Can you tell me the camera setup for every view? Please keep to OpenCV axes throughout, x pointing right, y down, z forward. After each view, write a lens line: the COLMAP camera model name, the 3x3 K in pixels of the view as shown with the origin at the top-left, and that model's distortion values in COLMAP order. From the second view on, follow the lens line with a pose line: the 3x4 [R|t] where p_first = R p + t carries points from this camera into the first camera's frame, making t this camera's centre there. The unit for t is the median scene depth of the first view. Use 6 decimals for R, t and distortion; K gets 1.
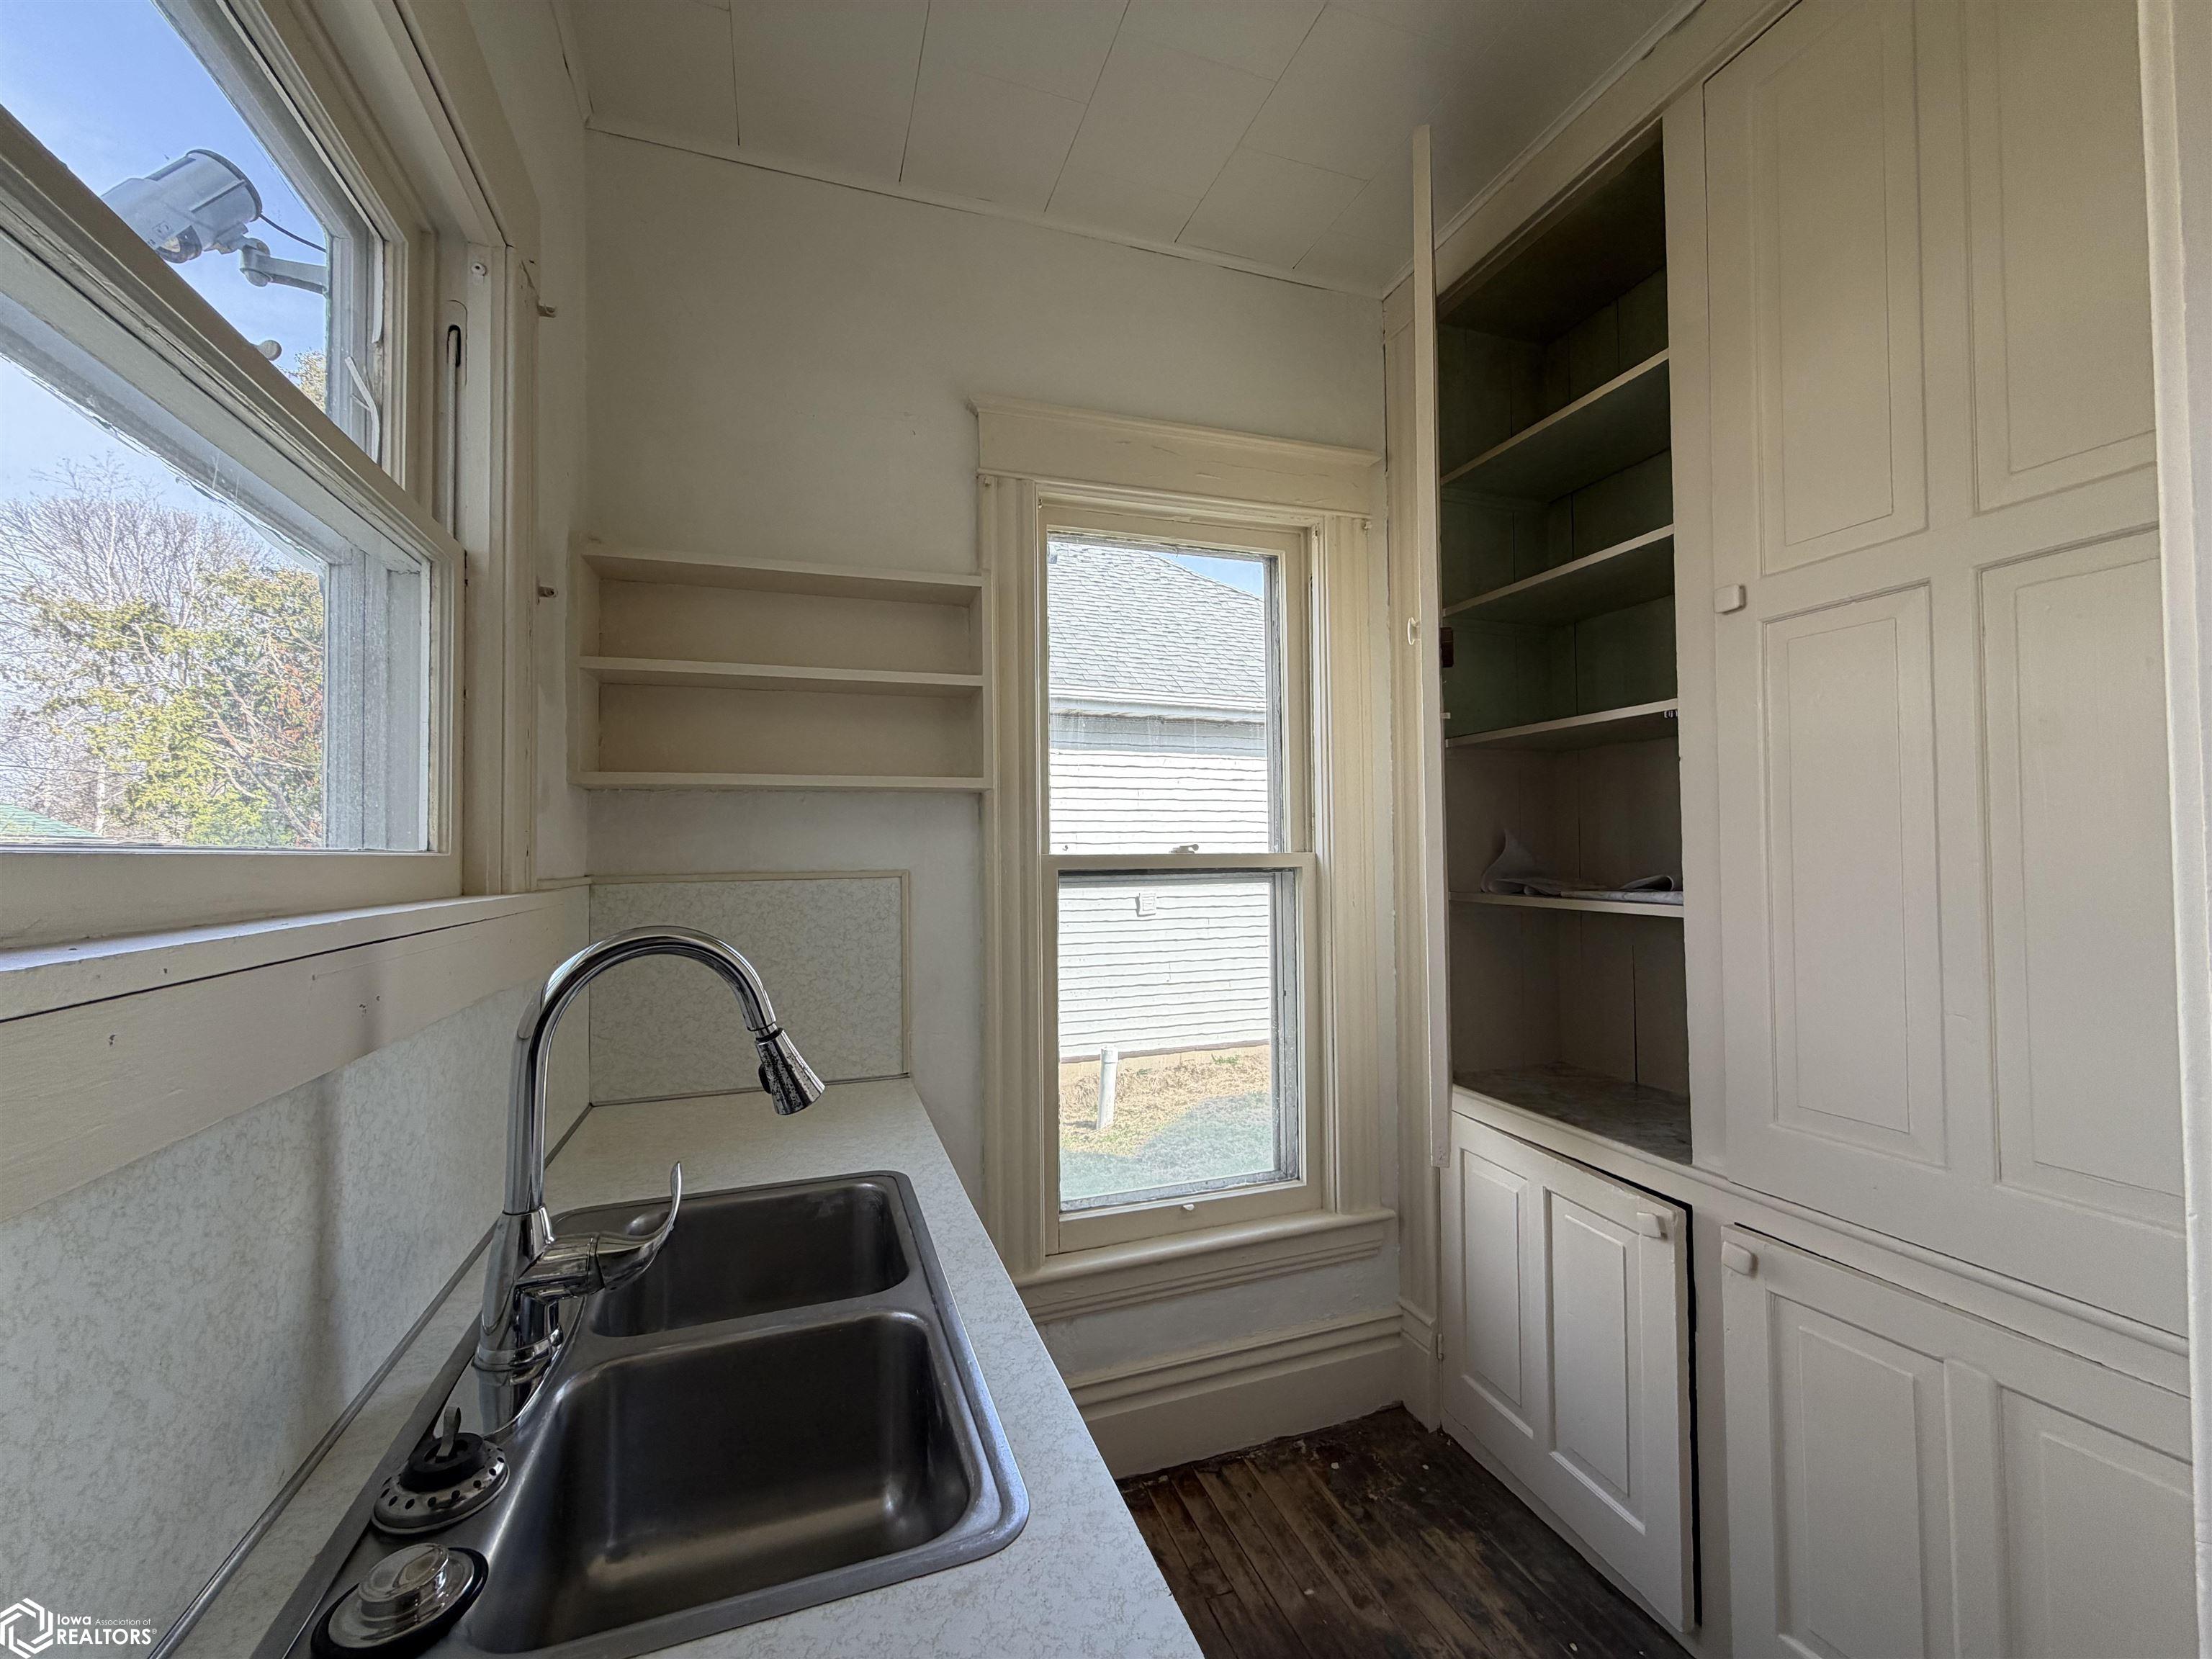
lens RADIAL K [[877.0, 0, 1098.9], [0, 877.0, 830.8], [0, 0, 1]] dist [-0.000789, -0.000145]
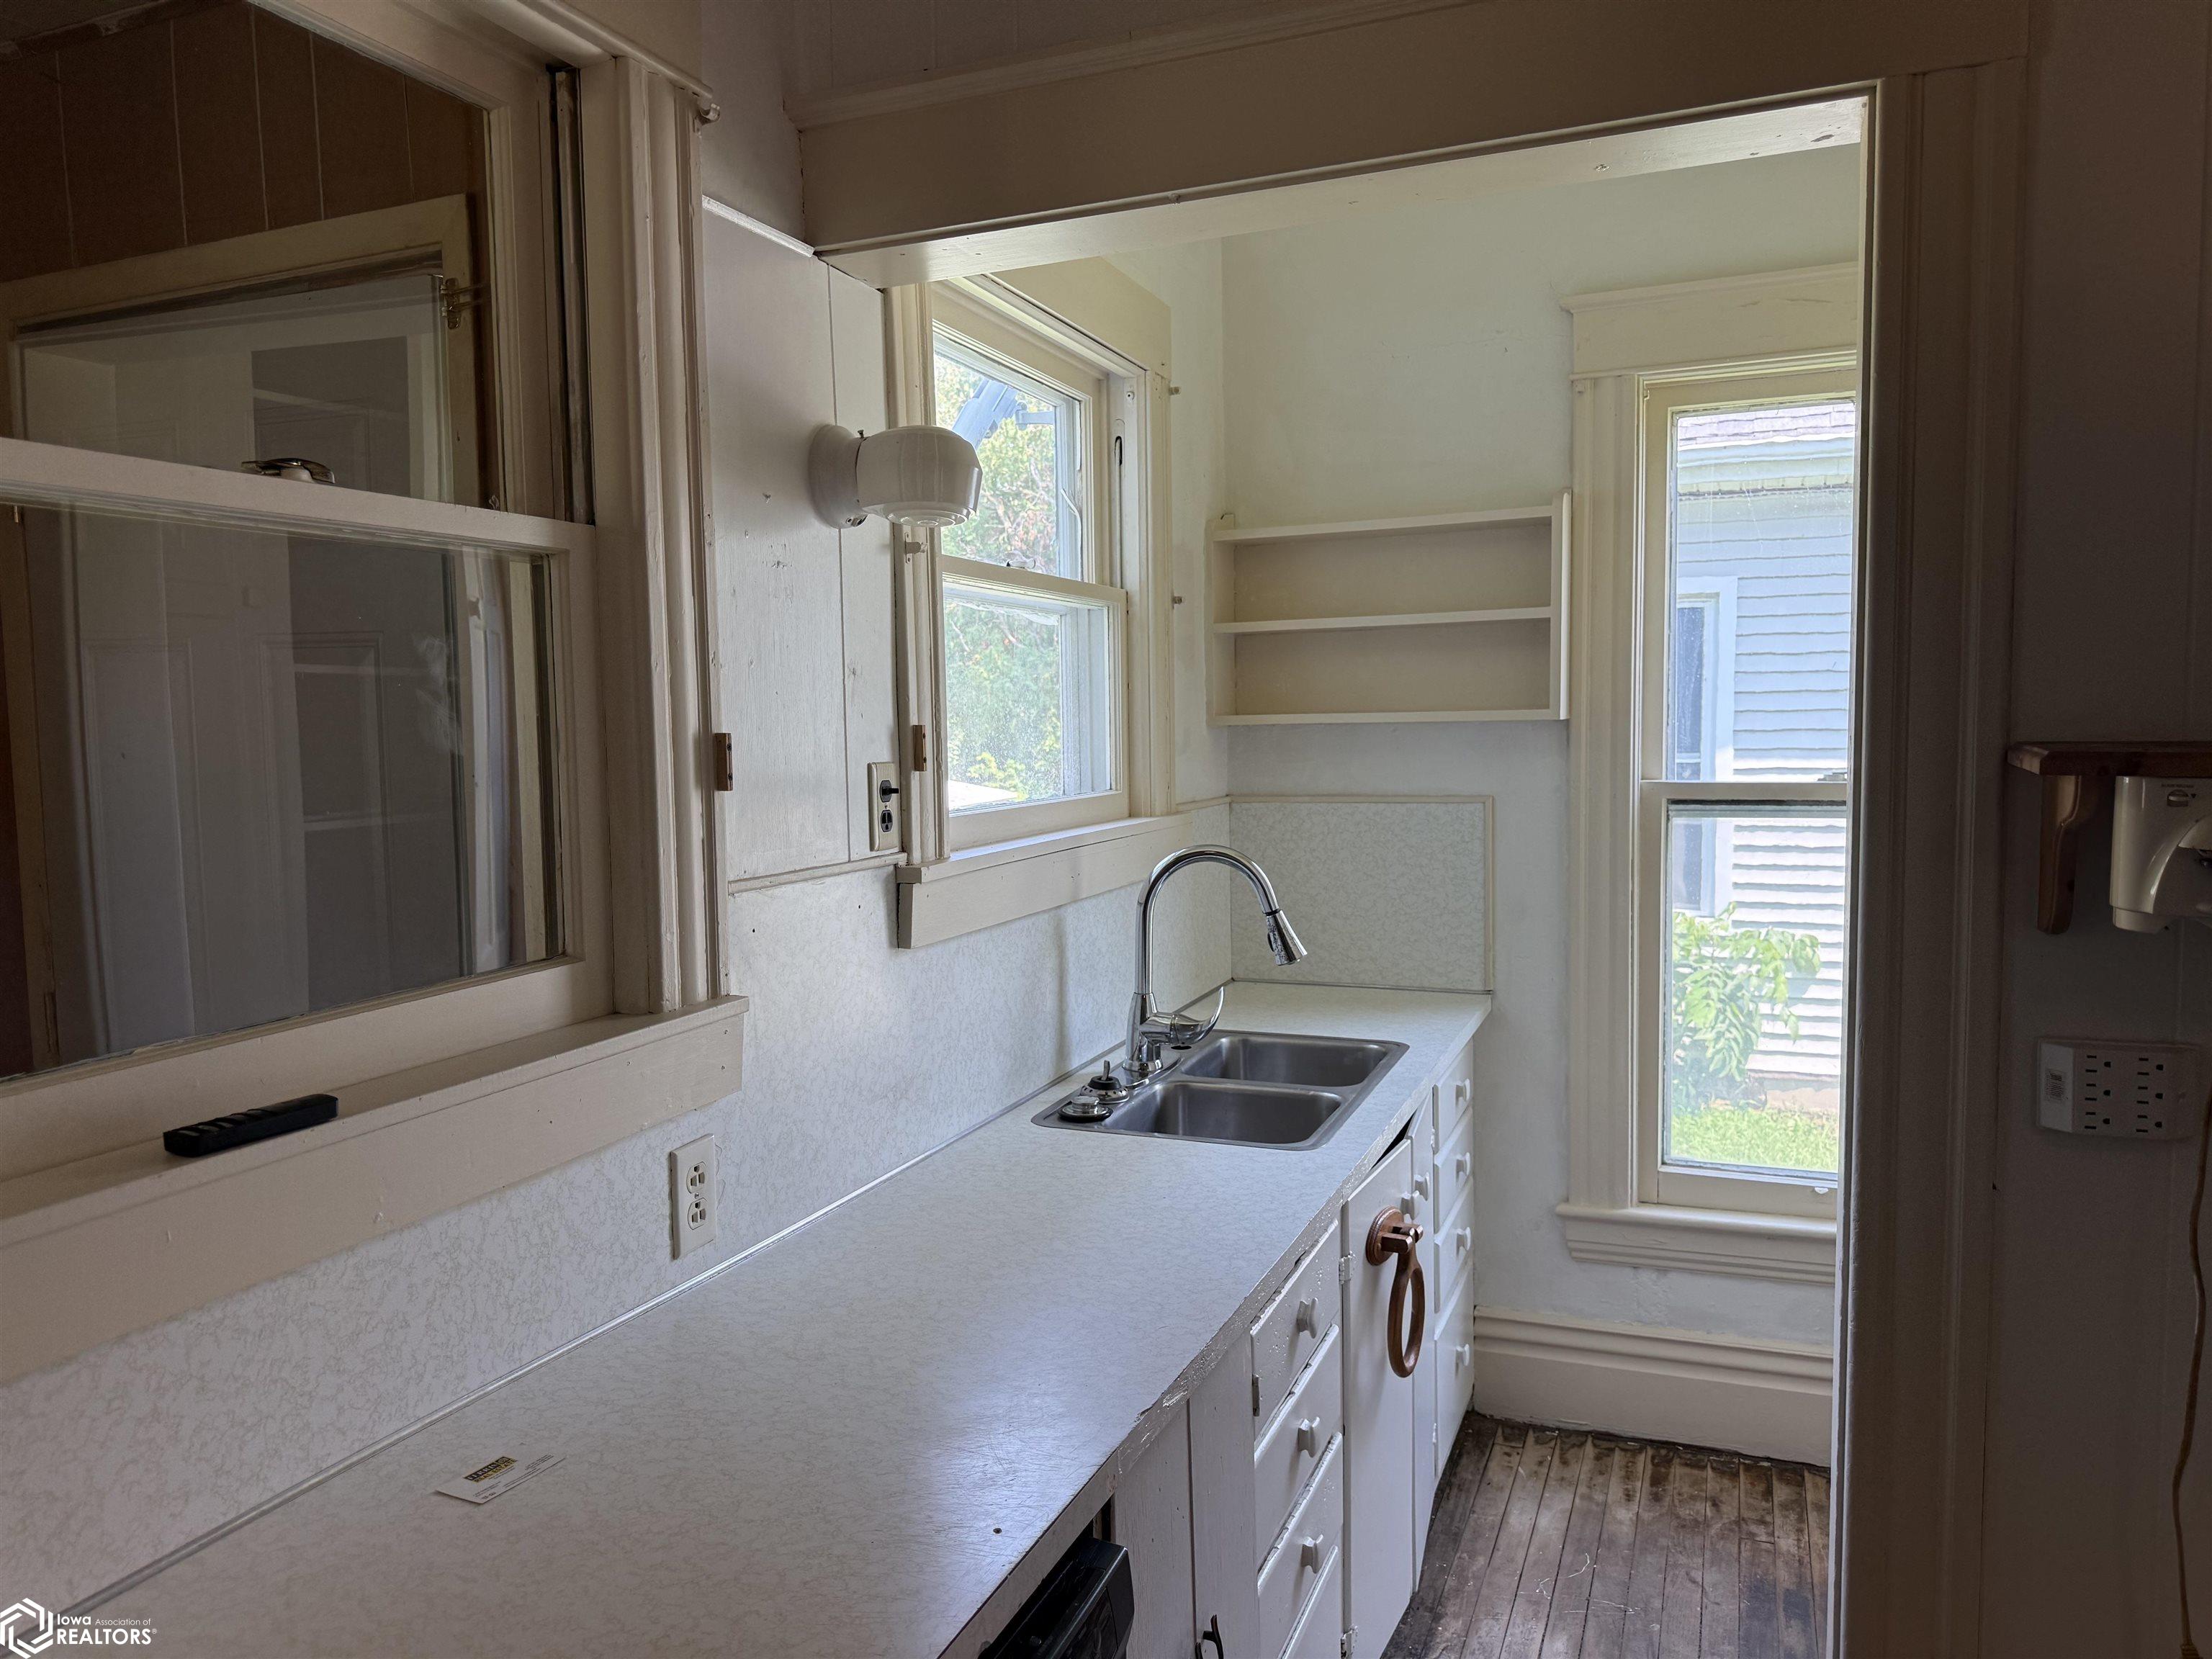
lens RADIAL K [[1571.8, 0, 1106.5], [0, 1571.8, 829.6], [0, 0, 1]] dist [0.036579, -0.031962]
pose [[0.752398, 0.047909, -0.656964, 0.680927], [0.023157, 0.994811, 0.099066, -0.113622], [0.658301, -0.089750, 0.747385, -0.704904]]
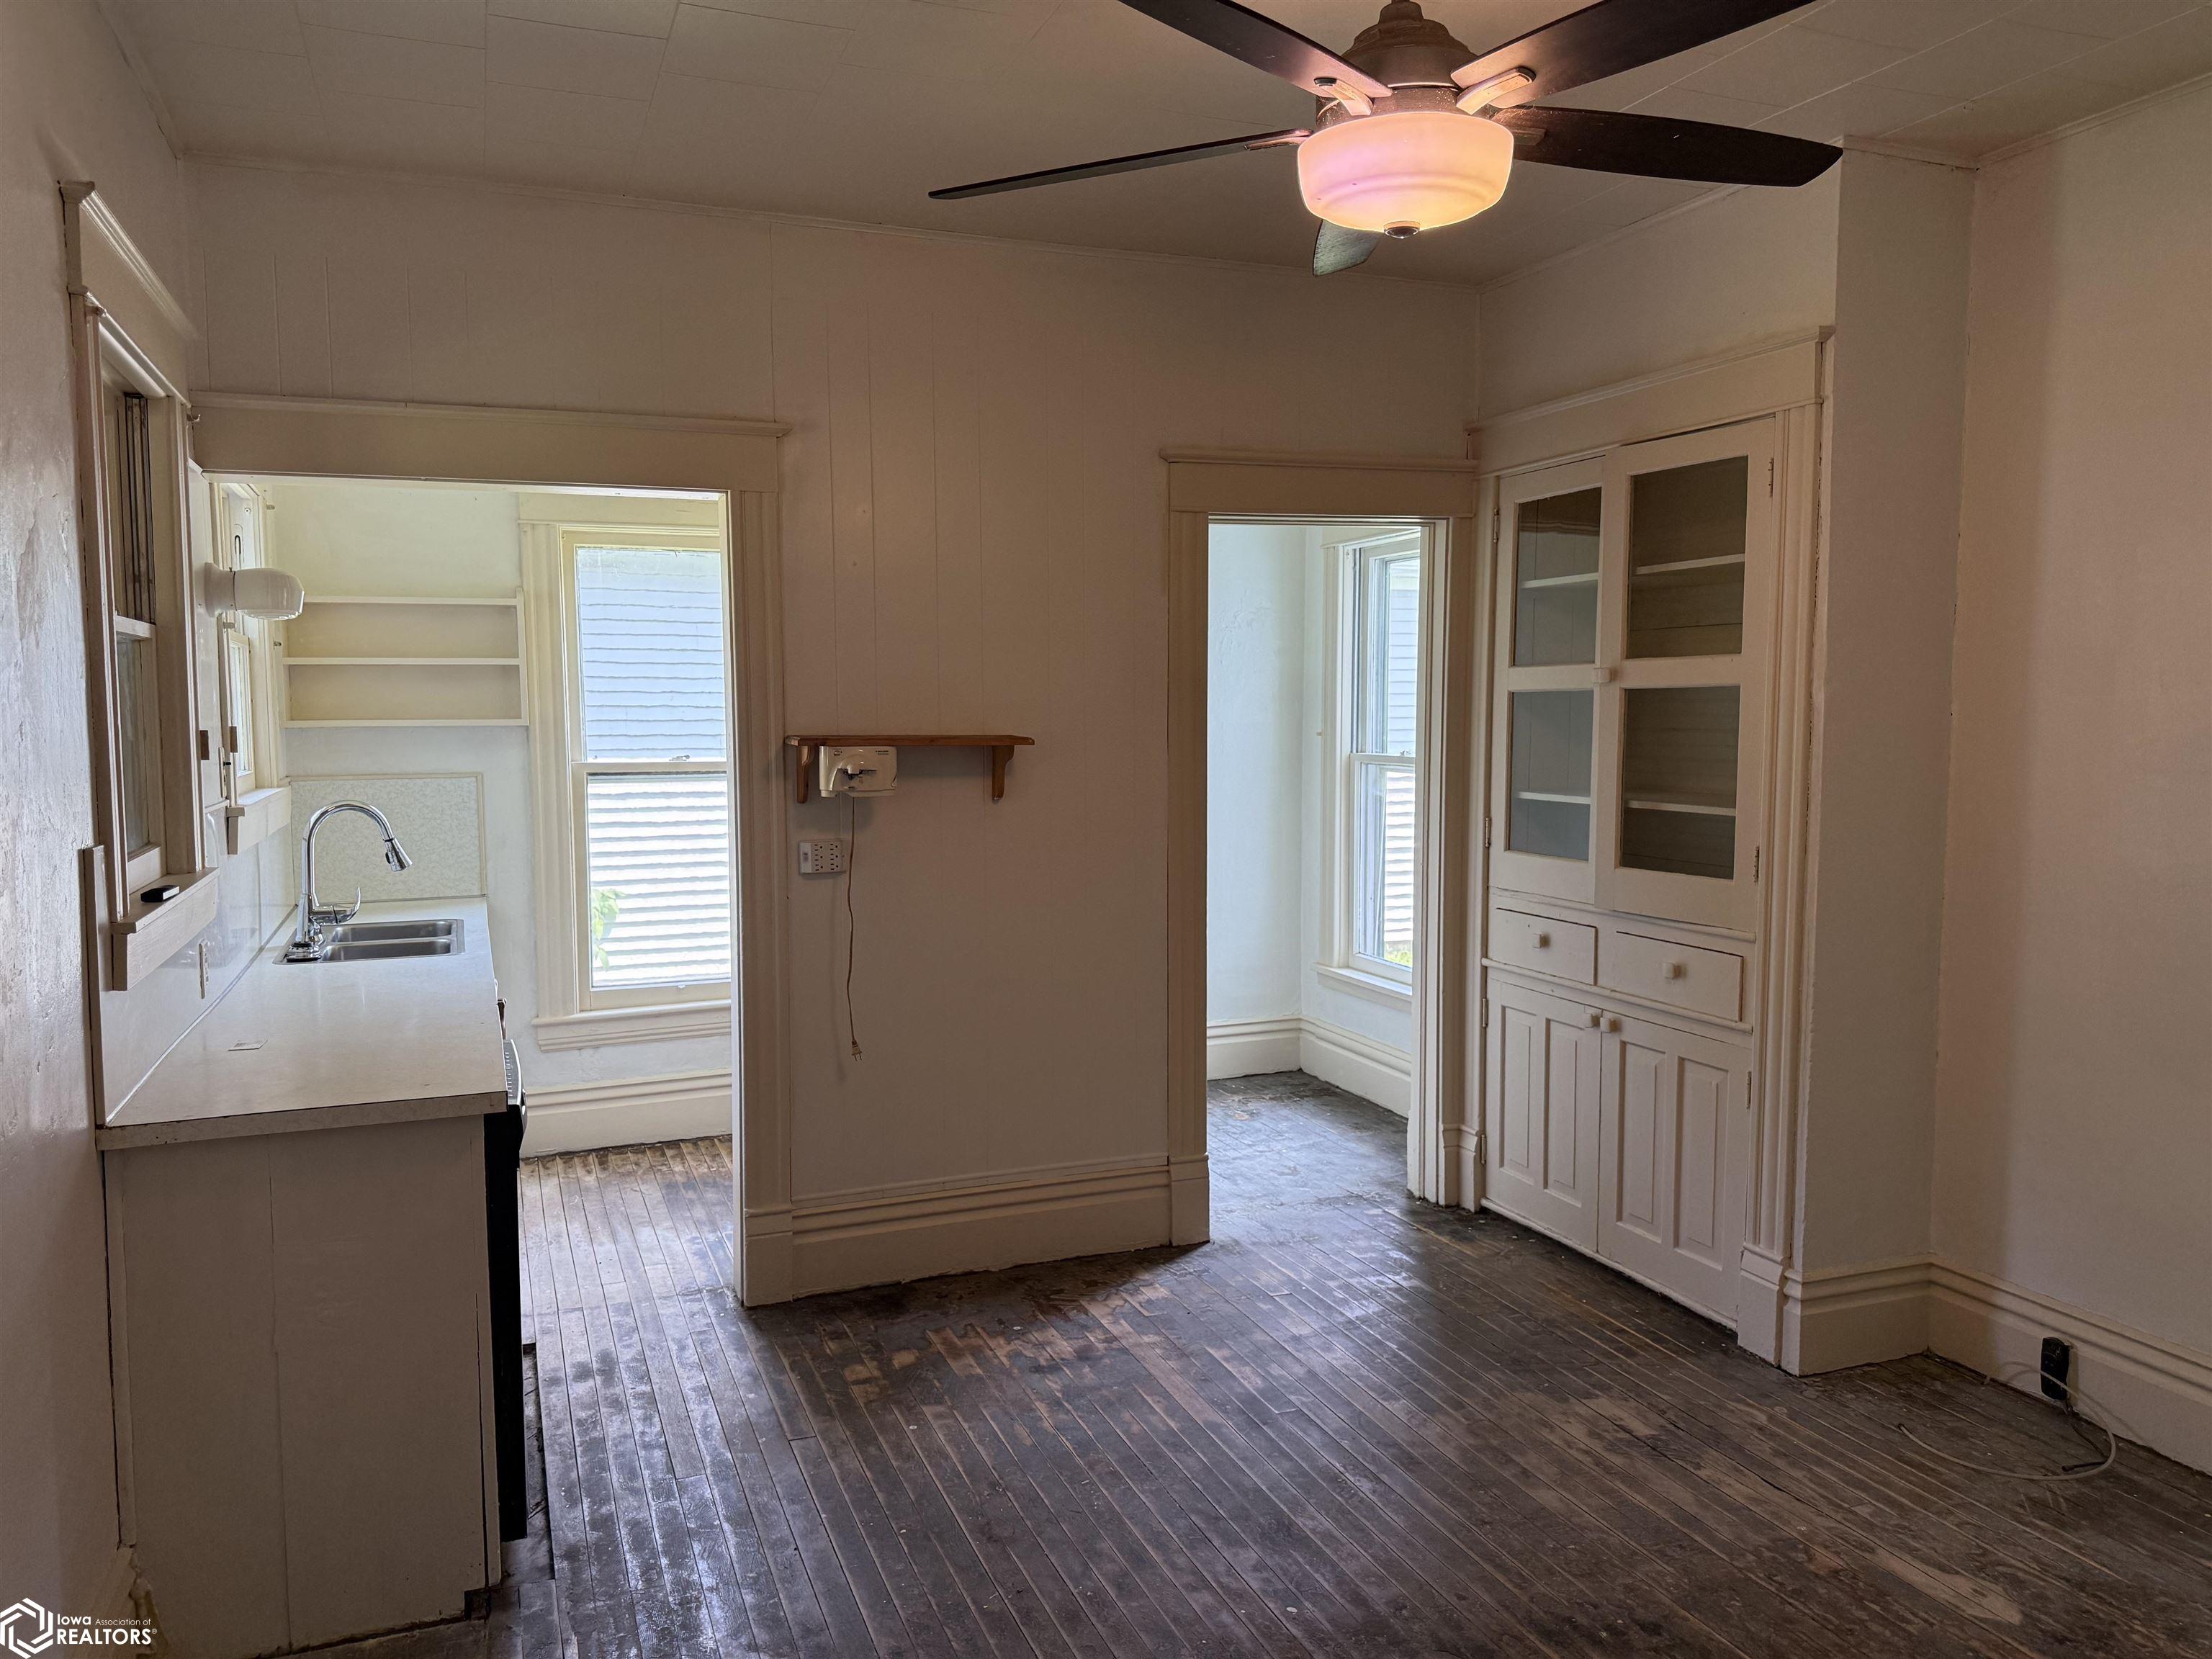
lens RADIAL K [[1571.8, 0, 1118.8], [0, 1571.8, 833.5], [0, 0, 1]] dist [0.036579, -0.031962]
pose [[0.998419, 0.002111, 0.056172, 0.848940], [-0.007939, 0.994575, 0.103719, -0.166404], [-0.055648, -0.104001, 0.993019, -2.119074]]
